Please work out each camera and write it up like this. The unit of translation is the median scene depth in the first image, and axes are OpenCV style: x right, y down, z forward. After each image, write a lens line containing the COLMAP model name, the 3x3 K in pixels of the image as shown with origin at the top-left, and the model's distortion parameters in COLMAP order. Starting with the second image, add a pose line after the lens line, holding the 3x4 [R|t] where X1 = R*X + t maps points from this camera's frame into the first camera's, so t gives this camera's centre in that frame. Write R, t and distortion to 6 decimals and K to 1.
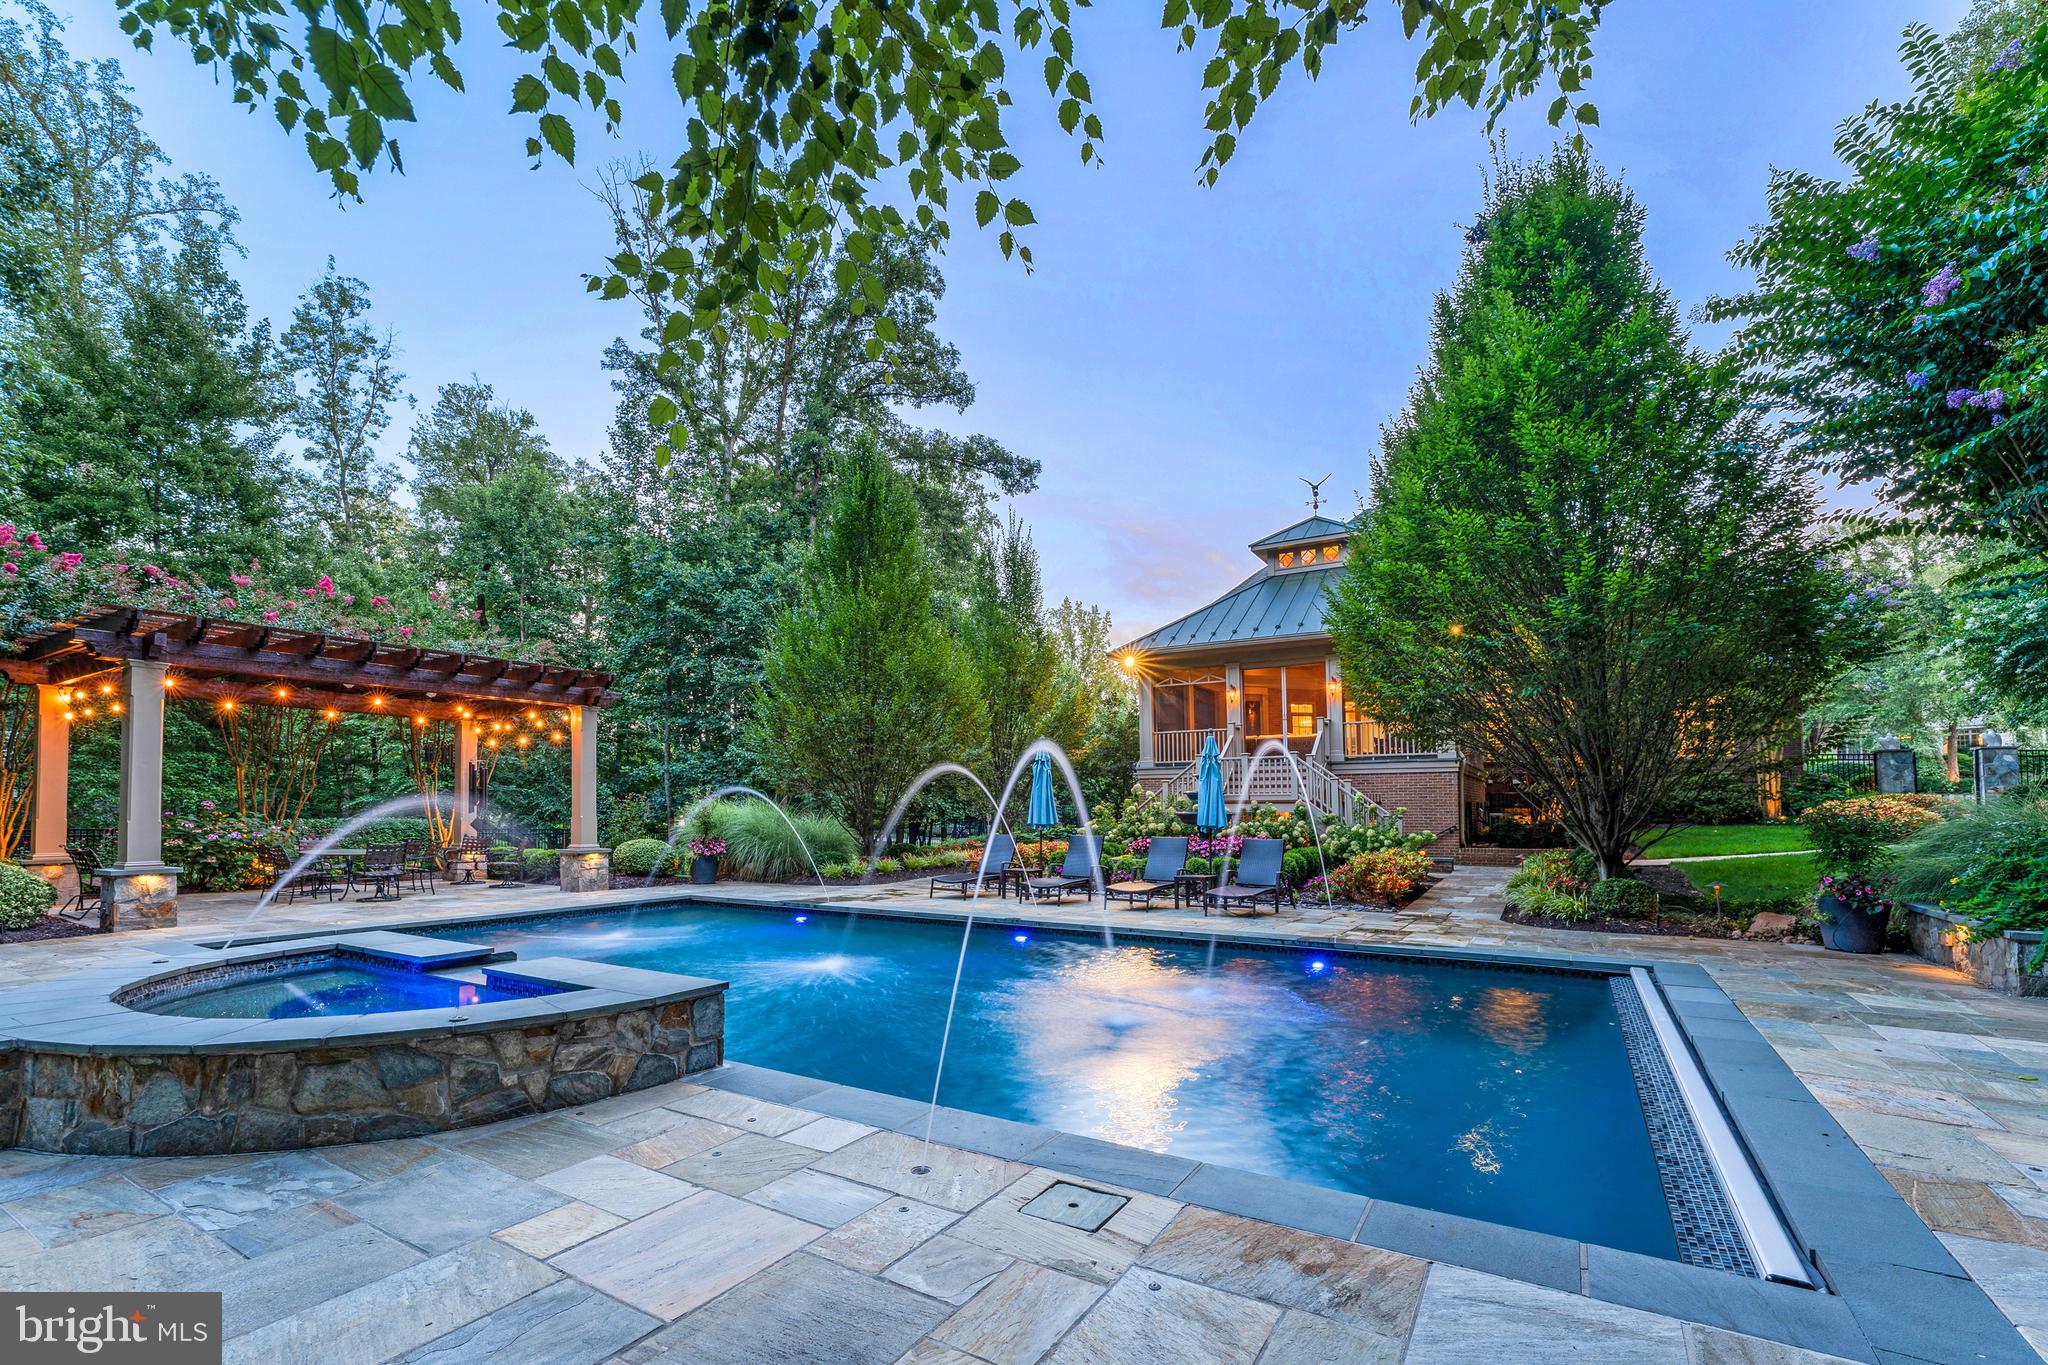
lens RADIAL K [[800.9, 0, 1097.1], [0, 800.9, 799.6], [0, 0, 1]] dist [-0.002706, -0.000448]
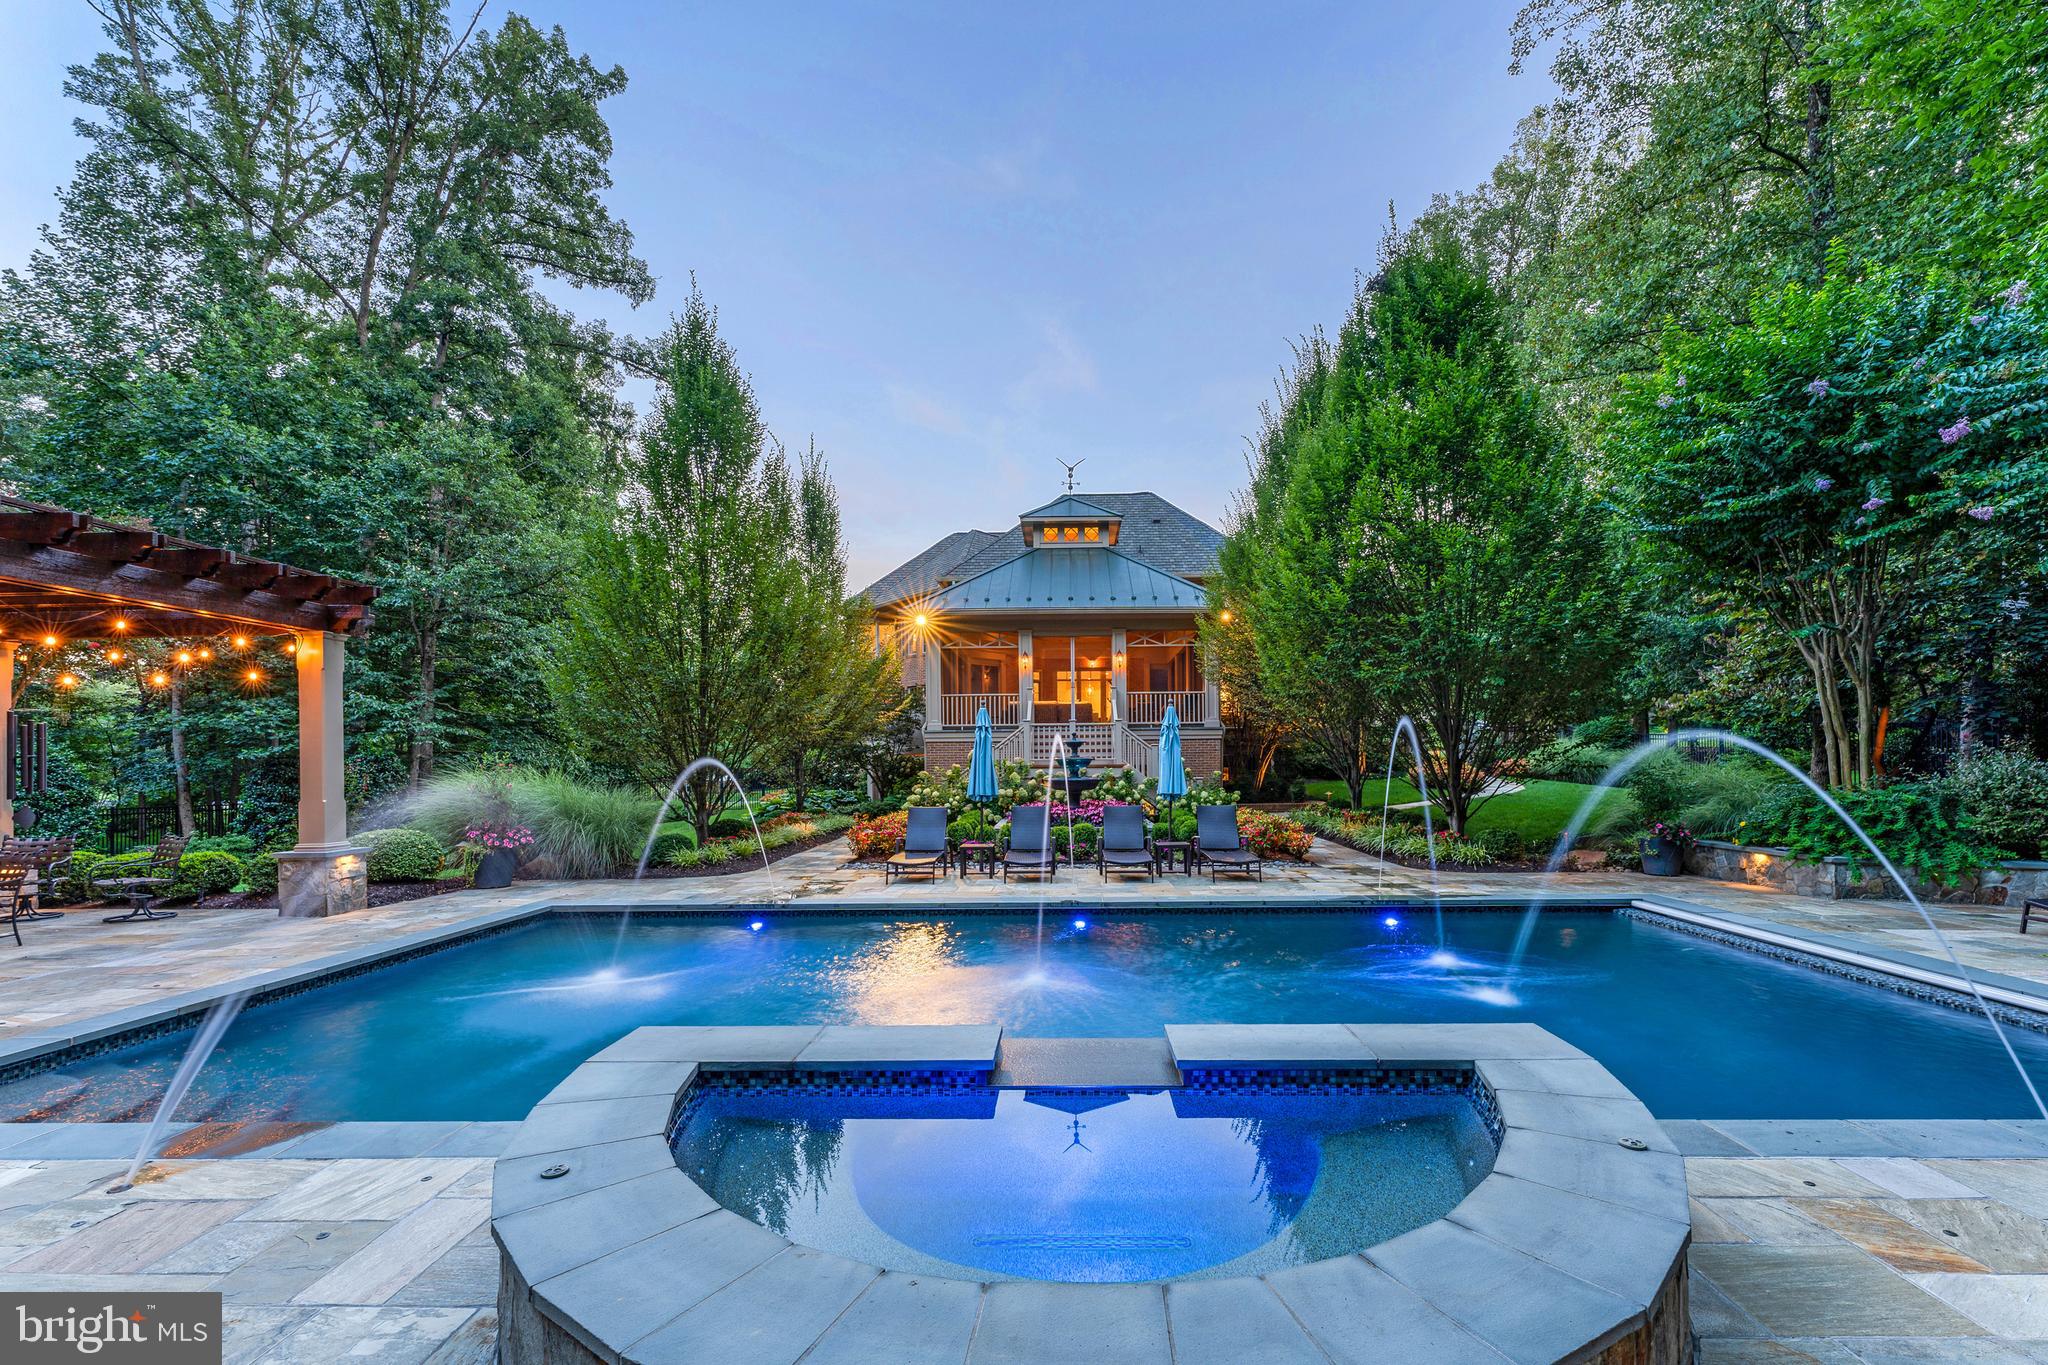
lens RADIAL K [[783.3, 0, 954.5], [0, 783.3, 762.6], [0, 0, 1]] dist [0.001127, -0.000142]
pose [[0.891410, -0.006275, 0.453154, -0.441623], [0.001990, 0.999949, 0.009931, -0.014424], [-0.453194, -0.007951, 0.891377, 0.182205]]
